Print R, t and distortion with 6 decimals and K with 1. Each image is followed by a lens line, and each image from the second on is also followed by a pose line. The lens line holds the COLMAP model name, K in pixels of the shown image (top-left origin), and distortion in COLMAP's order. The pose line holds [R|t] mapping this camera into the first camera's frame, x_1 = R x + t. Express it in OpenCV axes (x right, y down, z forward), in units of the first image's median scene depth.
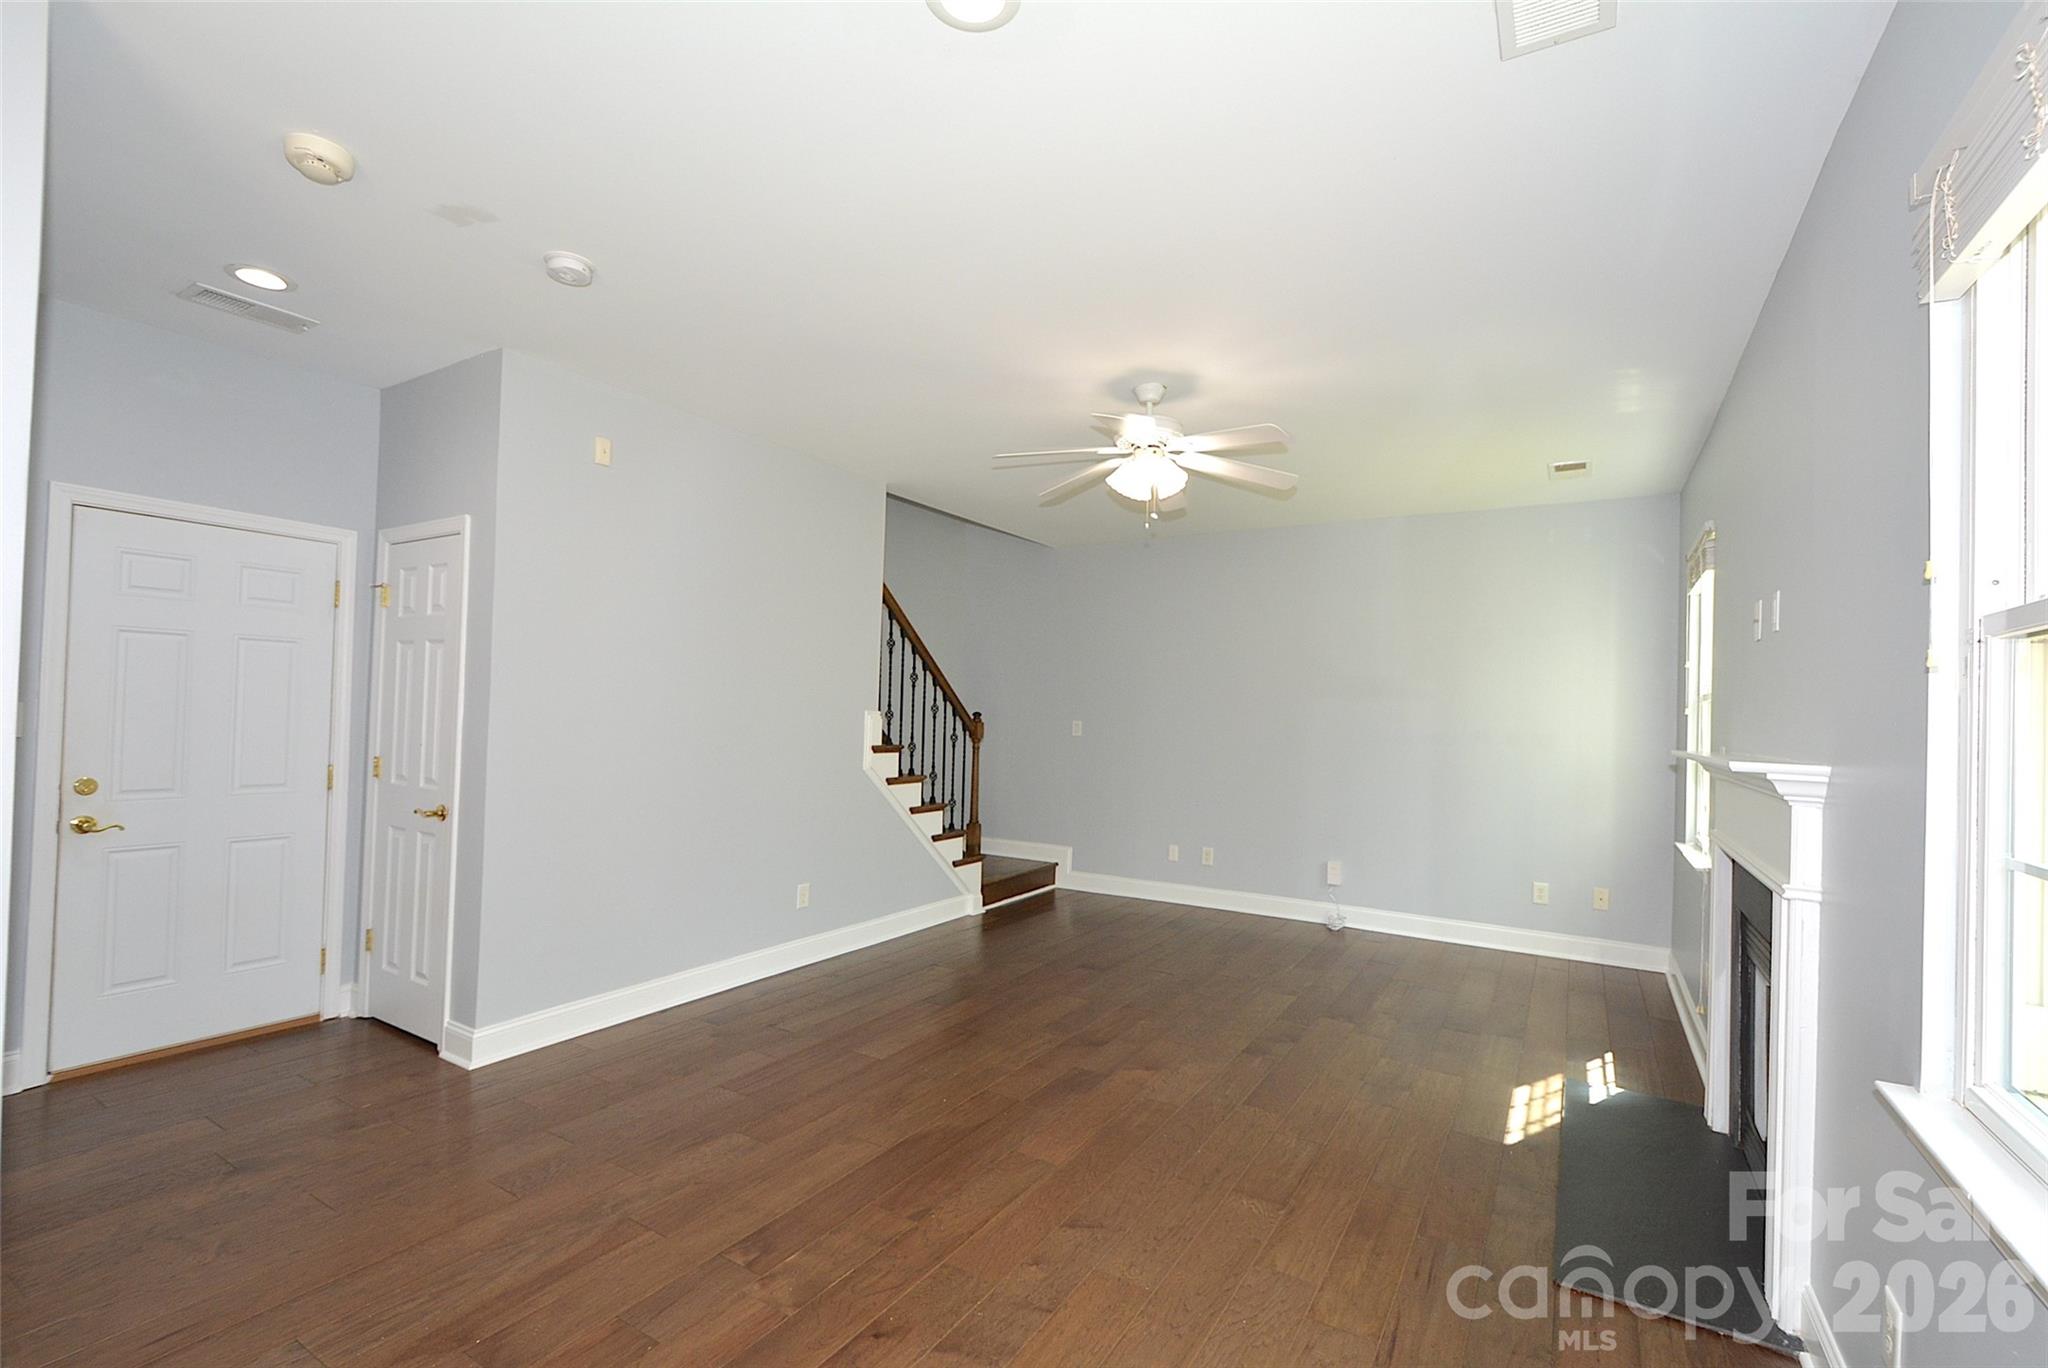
lens RADIAL K [[901.4, 0, 1023.6], [0, 901.4, 698.6], [0, 0, 1]] dist [-0.003018, -0.000333]
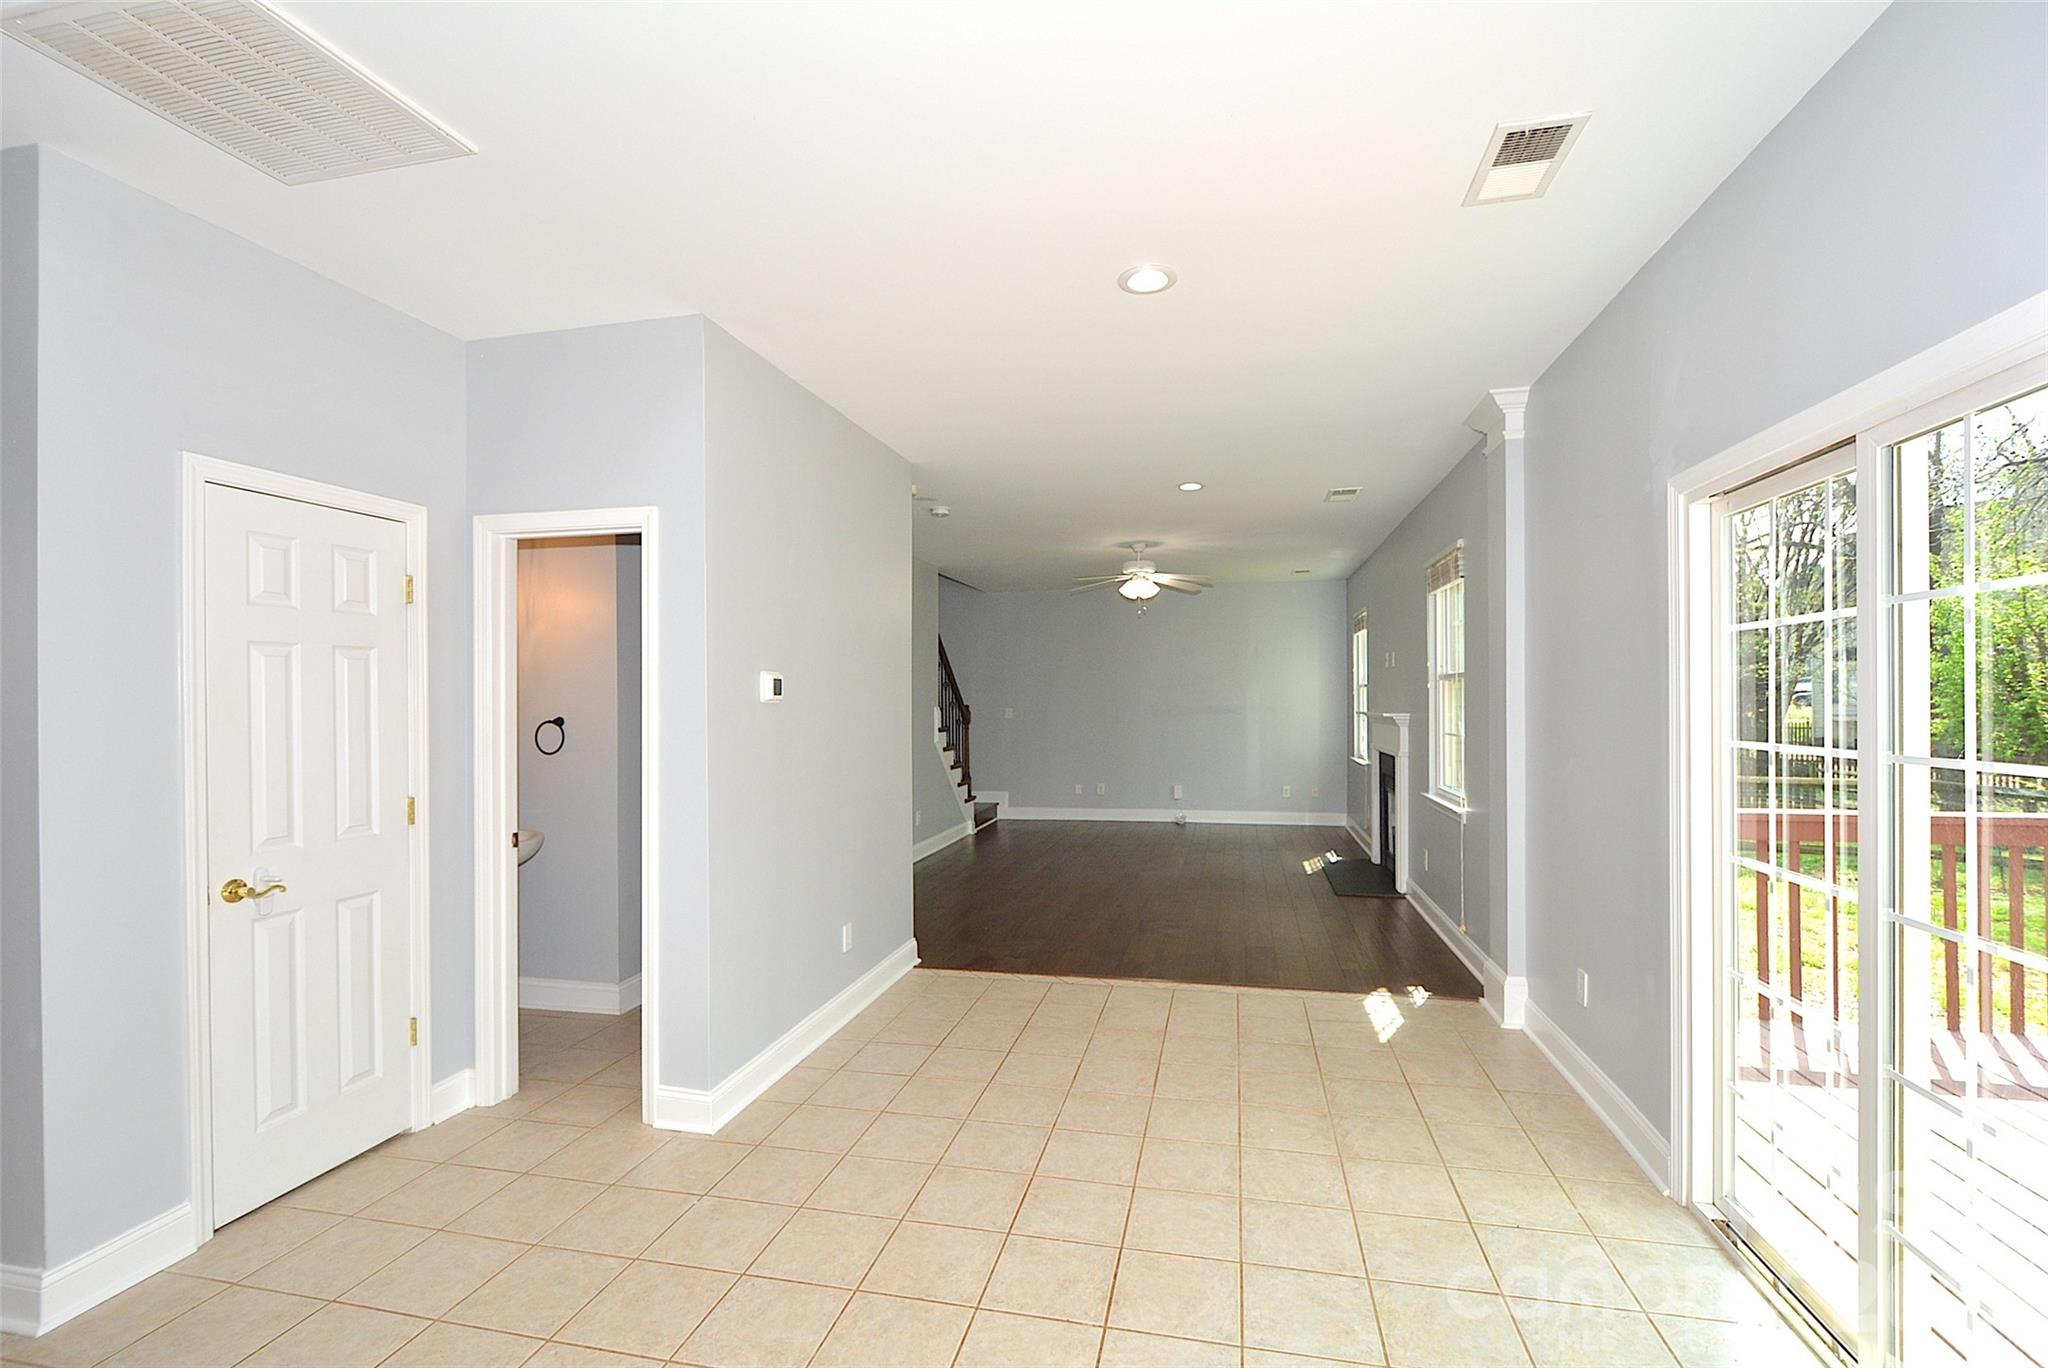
lens RADIAL K [[901.4, 0, 1037.7], [0, 901.4, 689.7], [0, 0, 1]] dist [-0.003018, -0.000333]
pose [[0.943677, -0.031490, 0.329365, -0.540562], [0.028398, 0.999496, 0.014194, -0.036042], [-0.329646, -0.004041, 0.944096, -0.612570]]
